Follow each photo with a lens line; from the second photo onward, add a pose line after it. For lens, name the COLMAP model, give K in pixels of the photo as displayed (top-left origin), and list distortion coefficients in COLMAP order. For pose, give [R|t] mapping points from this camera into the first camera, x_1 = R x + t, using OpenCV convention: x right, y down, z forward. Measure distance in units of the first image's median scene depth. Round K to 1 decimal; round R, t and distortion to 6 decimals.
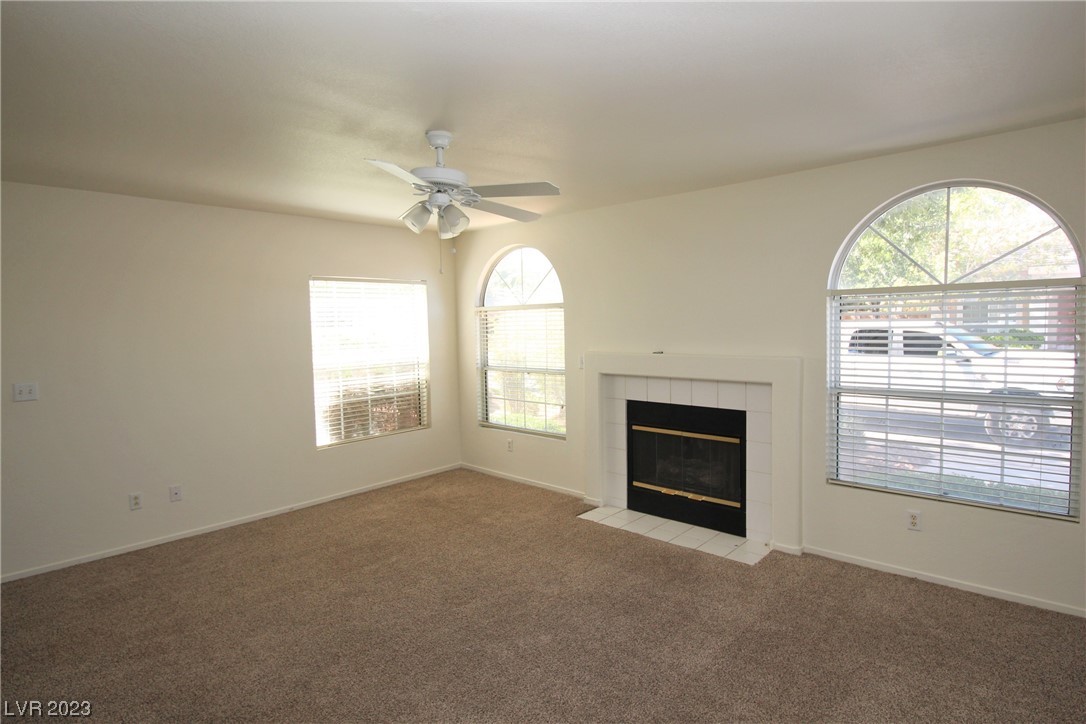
lens RADIAL K [[578.0, 0, 550.9], [0, 578.0, 358.1], [0, 0, 1]] dist [0.000039, -0.000257]
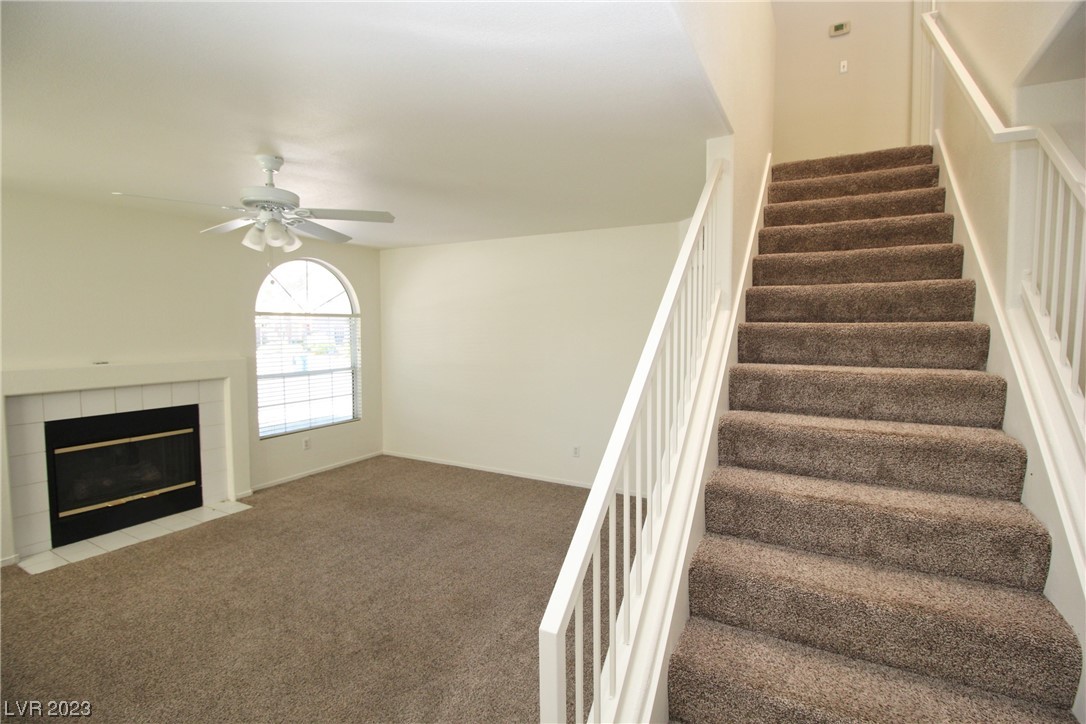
lens RADIAL K [[504.9, 0, 553.2], [0, 504.9, 357.1], [0, 0, 1]] dist [0.000111, -0.012820]
pose [[-0.241912, -0.034007, 0.969702, -0.814745], [0.067061, 0.996410, 0.051673, -0.012035], [-0.967978, 0.077530, -0.238763, 0.467756]]
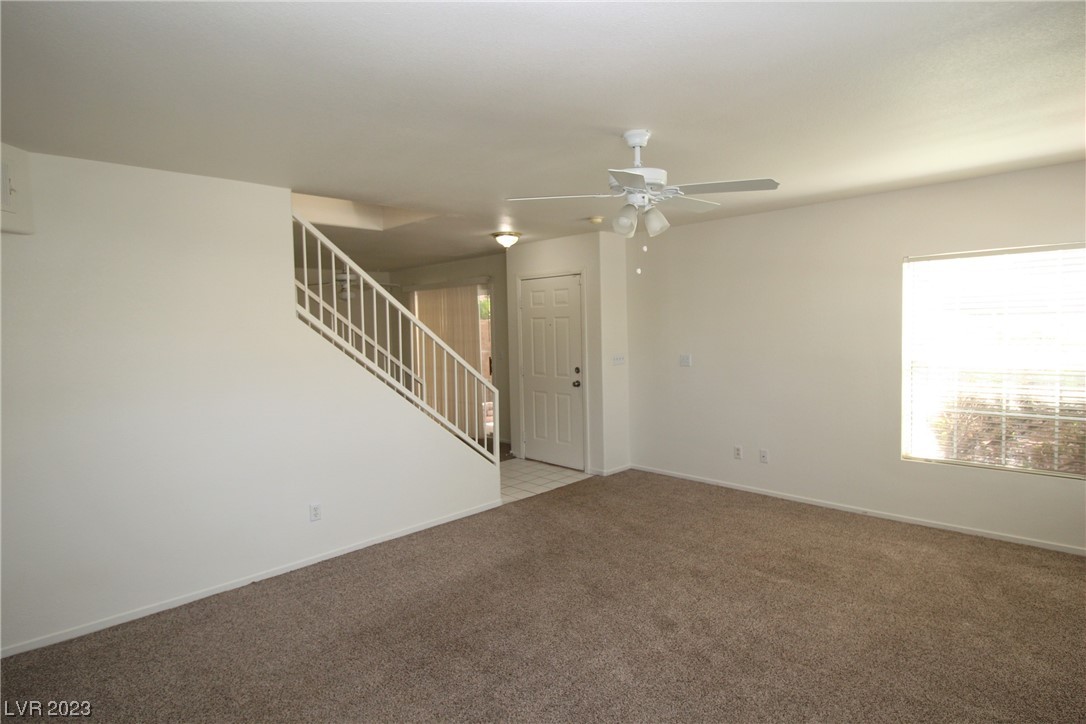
lens RADIAL K [[578.0, 0, 550.9], [0, 578.0, 358.1], [0, 0, 1]] dist [0.000039, -0.000257]
pose [[-0.035699, 0.080700, -0.996099, 0.538472], [-0.038883, 0.995867, 0.082075, -0.049298], [0.998606, 0.041661, -0.032414, 0.581675]]
